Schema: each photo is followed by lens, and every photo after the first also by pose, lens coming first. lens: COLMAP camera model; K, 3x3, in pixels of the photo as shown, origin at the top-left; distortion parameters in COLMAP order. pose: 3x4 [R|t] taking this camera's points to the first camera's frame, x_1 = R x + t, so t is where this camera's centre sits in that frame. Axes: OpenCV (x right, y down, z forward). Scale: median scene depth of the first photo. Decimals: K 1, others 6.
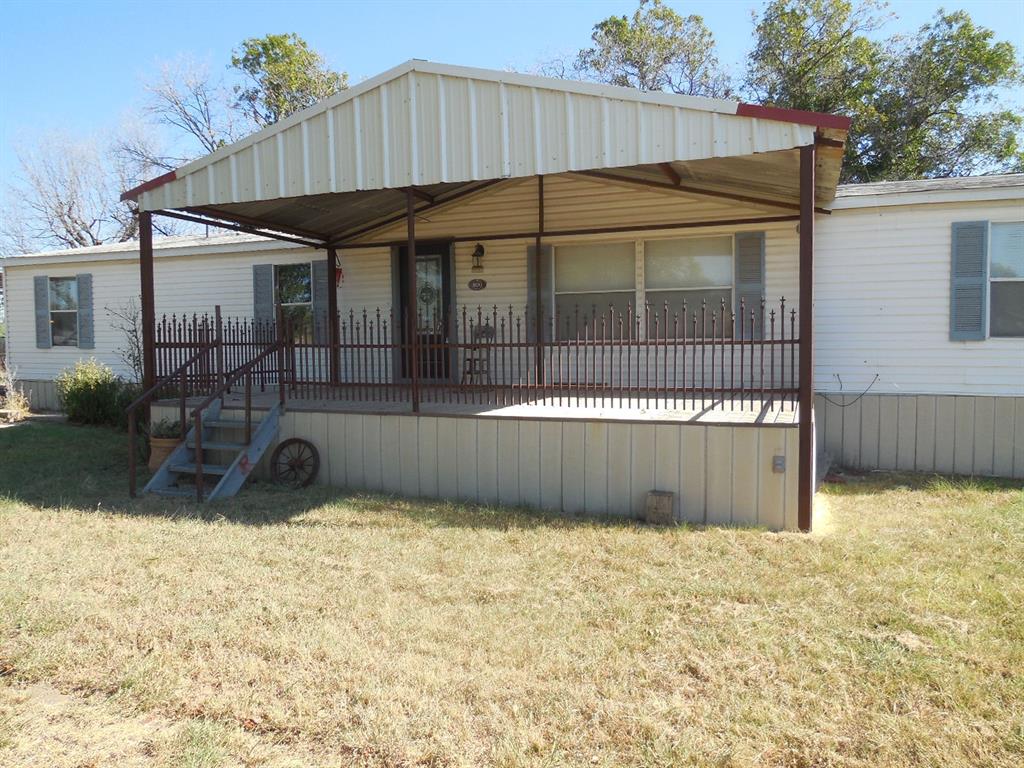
lens RADIAL K [[668.0, 0, 512.0], [0, 668.0, 384.0], [0, 0, 1]] dist [-0.030912, -0.001130]
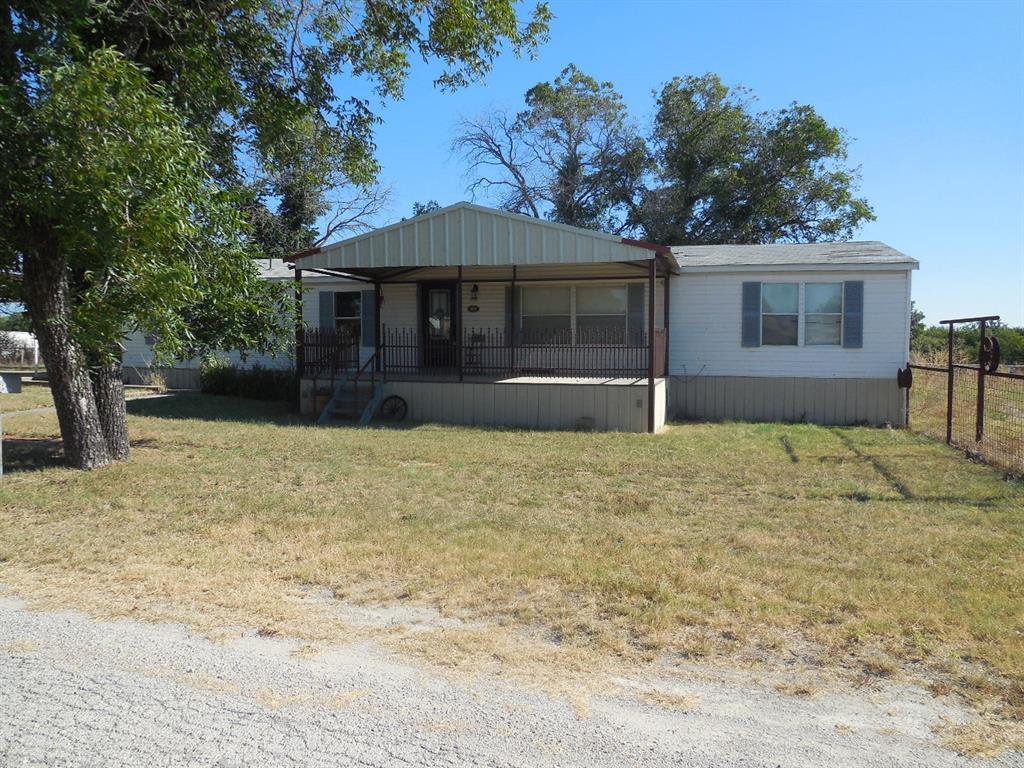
lens RADIAL K [[668.0, 0, 512.0], [0, 668.0, 384.0], [0, 0, 1]] dist [-0.030912, -0.001130]
pose [[0.993367, 0.003299, 0.114938, -0.161943], [-0.003454, 0.999993, 0.001148, 0.034339], [-0.114933, -0.001537, 0.993372, -0.687952]]
